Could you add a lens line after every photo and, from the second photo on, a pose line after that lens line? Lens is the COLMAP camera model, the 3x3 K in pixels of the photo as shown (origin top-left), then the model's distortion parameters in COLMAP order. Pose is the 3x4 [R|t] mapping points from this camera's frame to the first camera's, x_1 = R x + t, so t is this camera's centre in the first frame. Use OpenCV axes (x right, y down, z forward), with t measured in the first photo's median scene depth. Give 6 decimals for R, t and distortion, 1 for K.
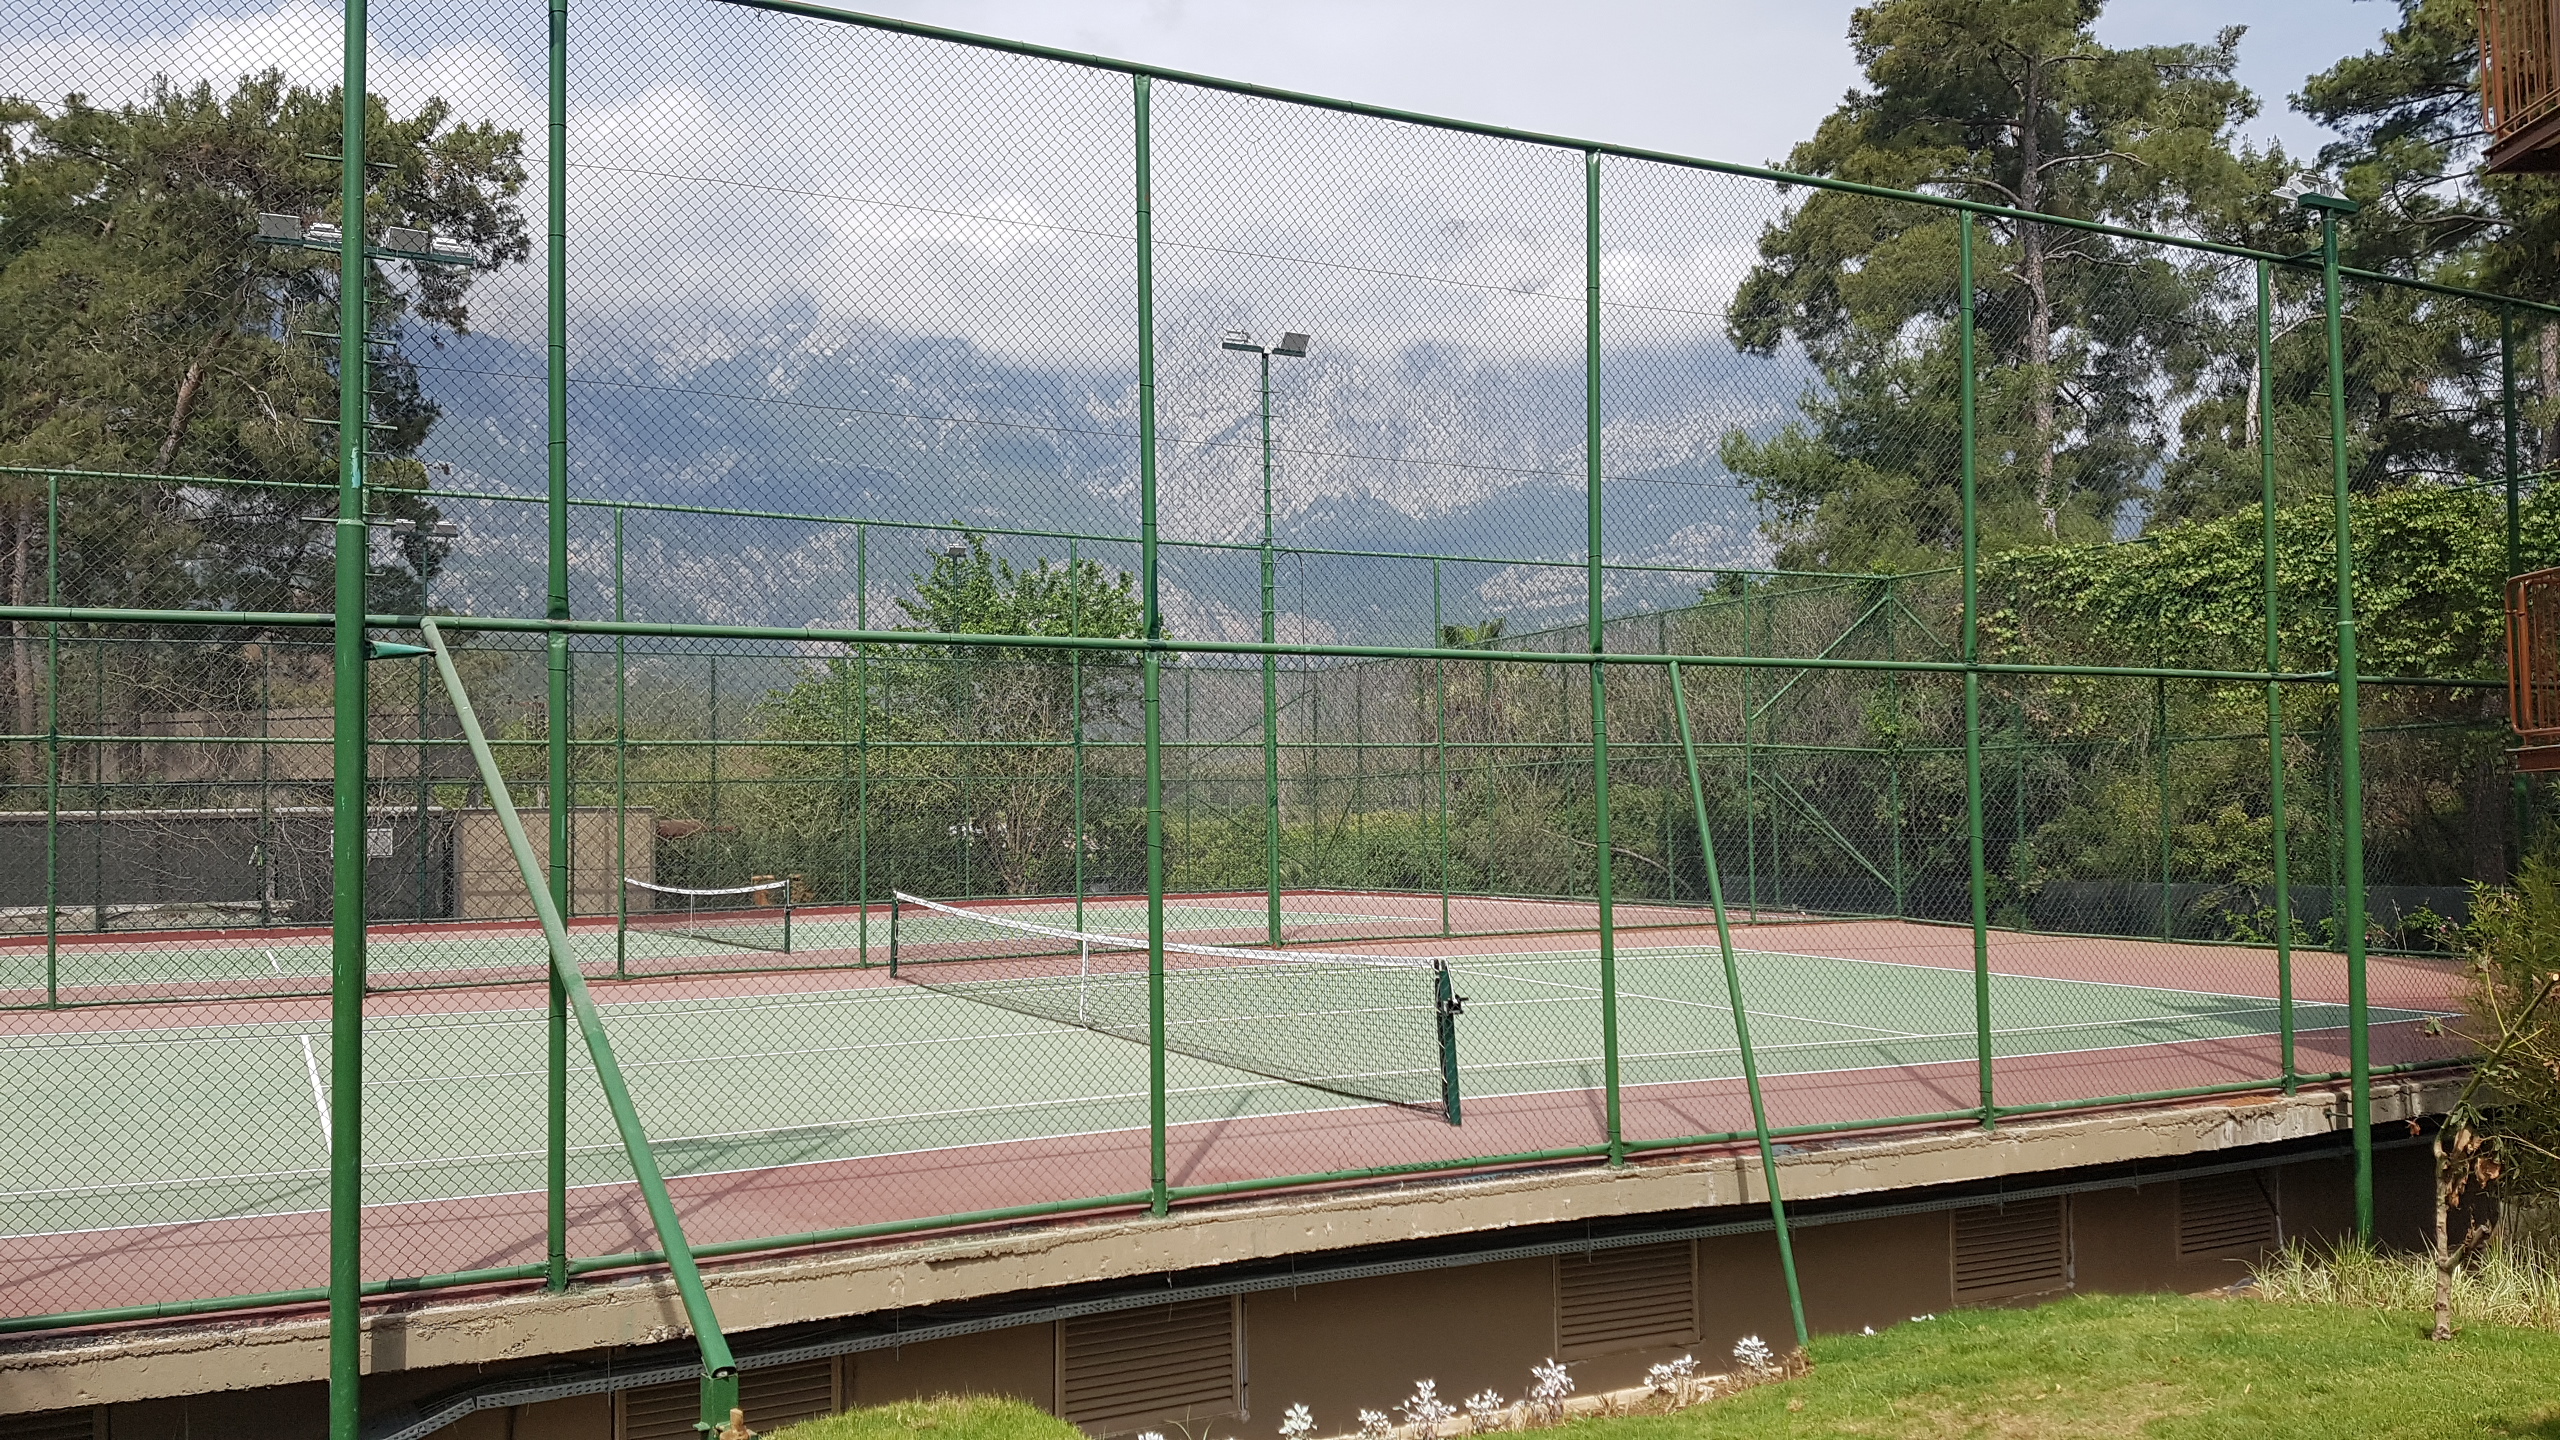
lens RADIAL K [[2125.3, 0, 1223.2], [0, 2125.3, 727.7], [0, 0, 1]] dist [0.263245, -0.652382]
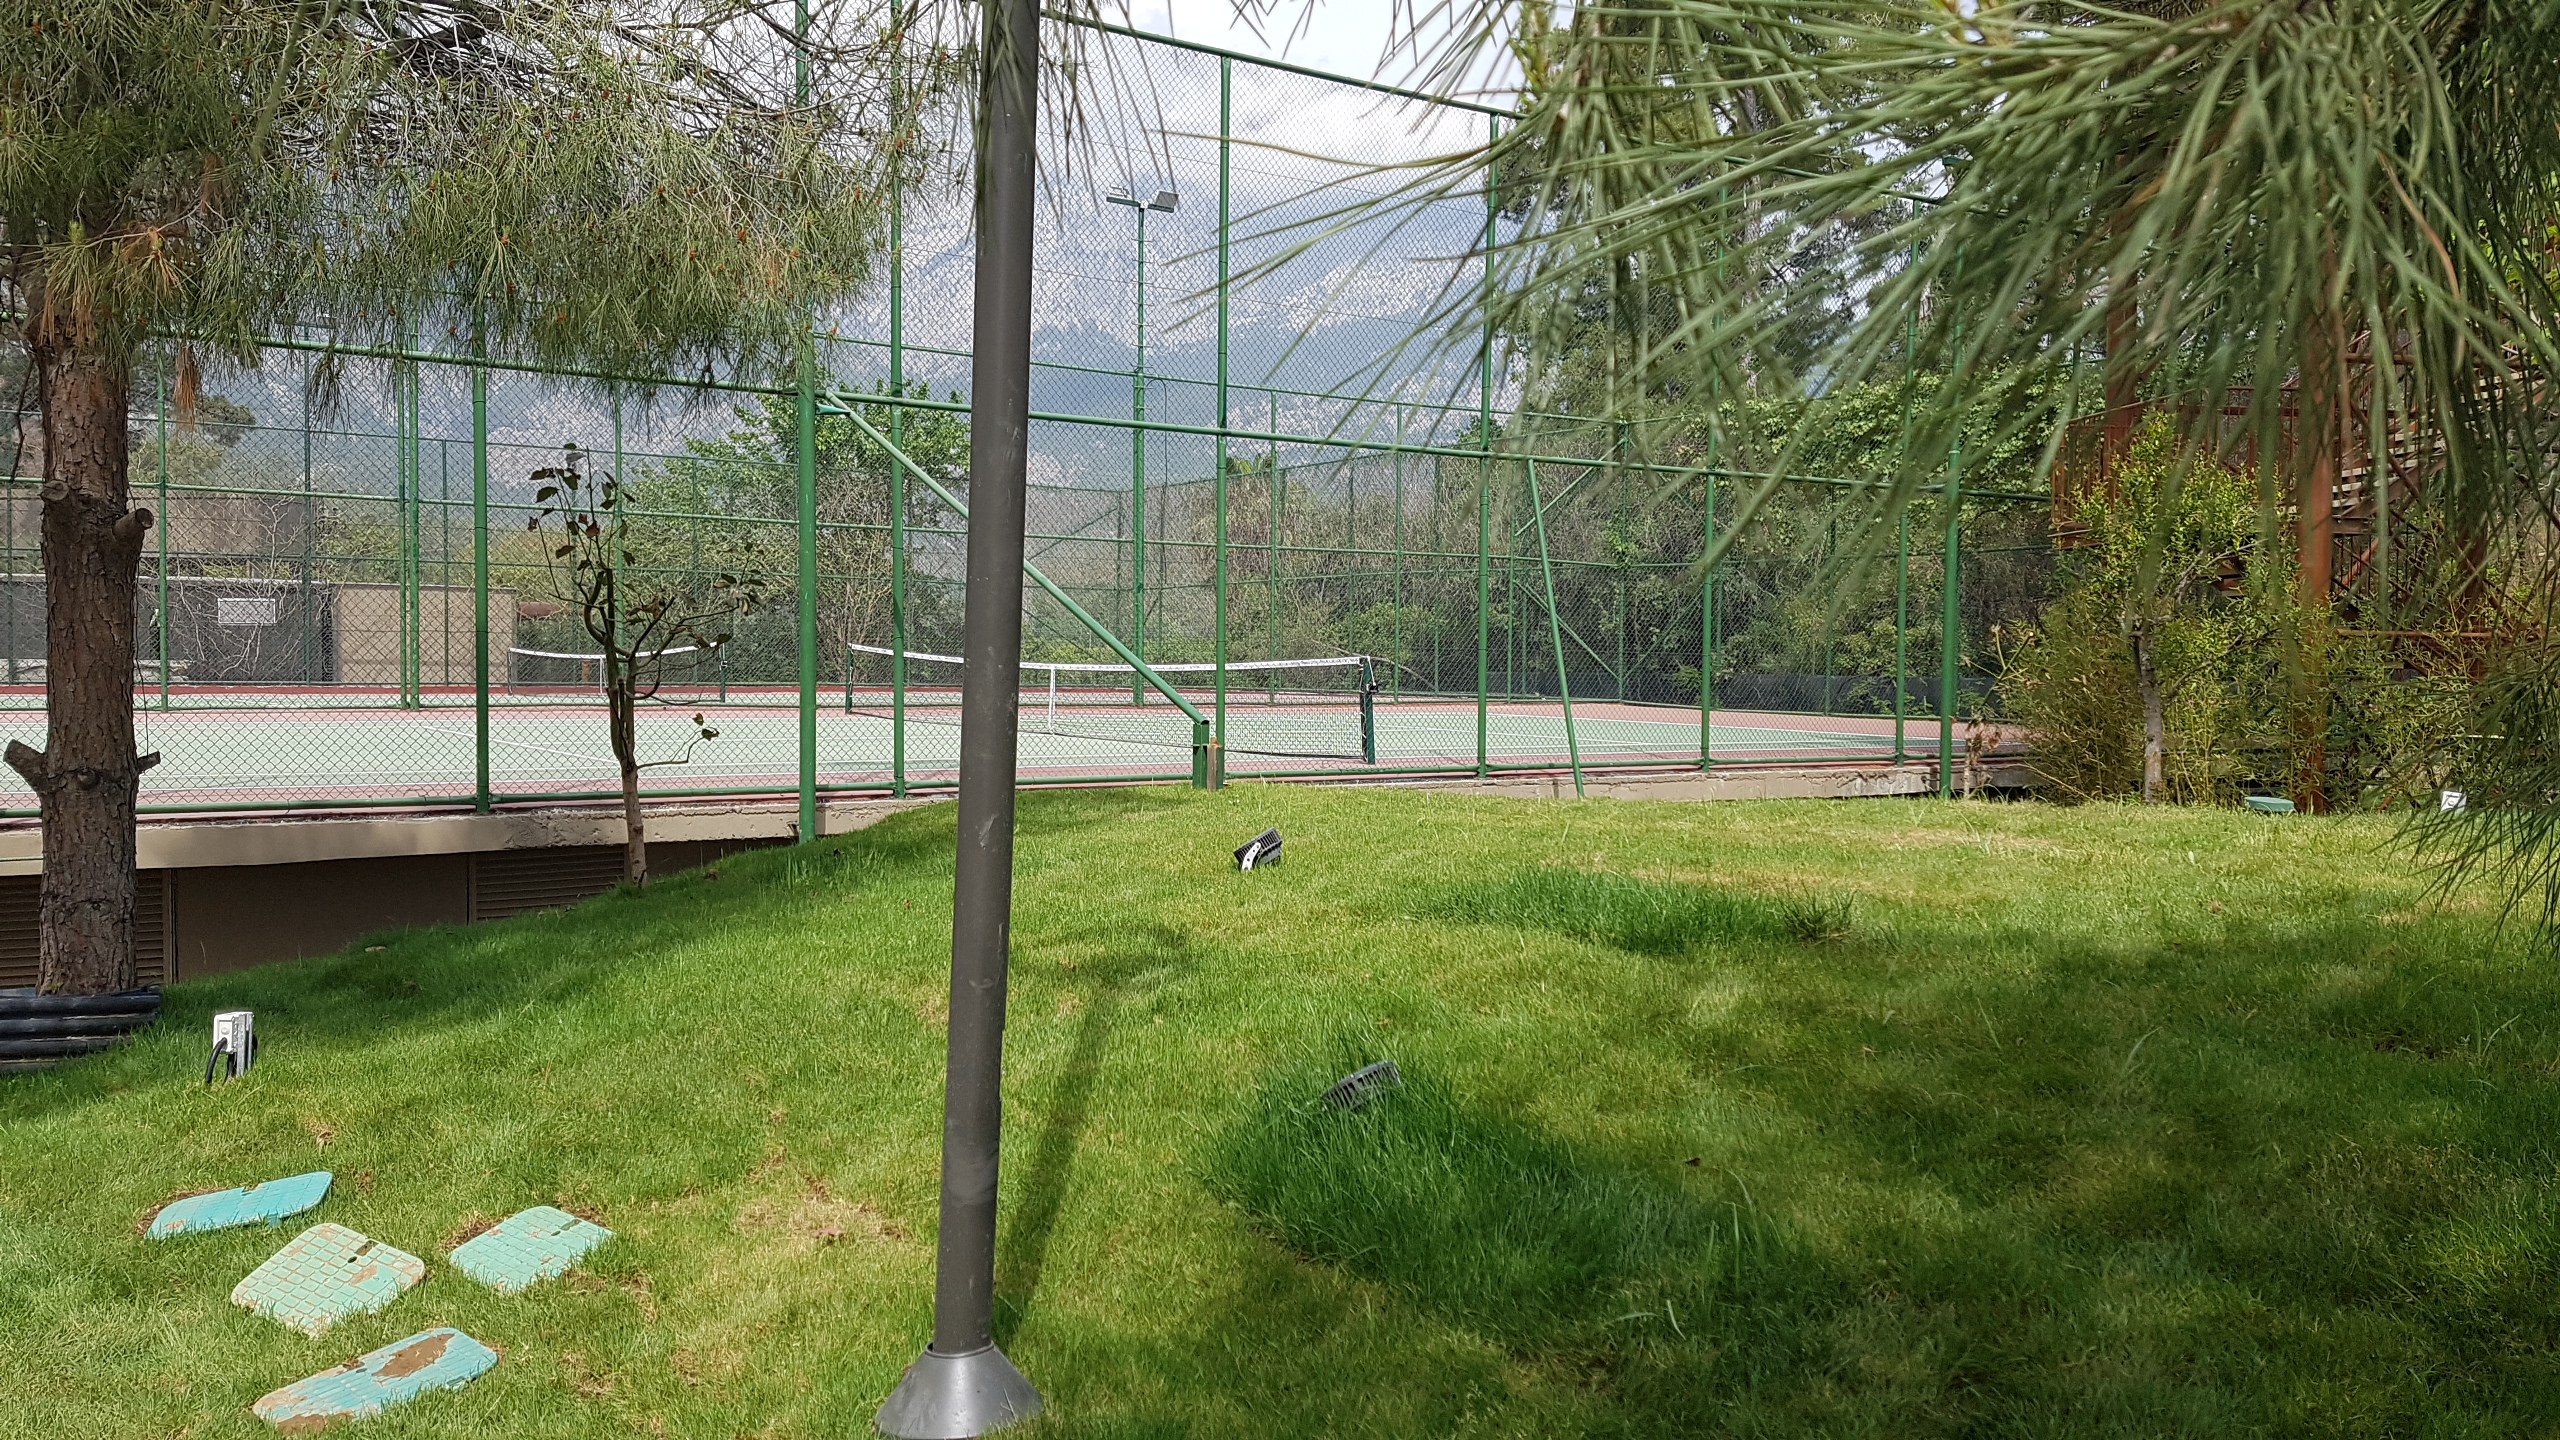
lens RADIAL K [[2125.3, 0, 1223.2], [0, 2125.3, 727.7], [0, 0, 1]] dist [0.263245, -0.652382]
pose [[0.990928, 0.022318, 0.132531, -0.066016], [-0.032383, 0.996712, 0.074277, 0.017213], [-0.130437, -0.077895, 0.988392, -0.159709]]
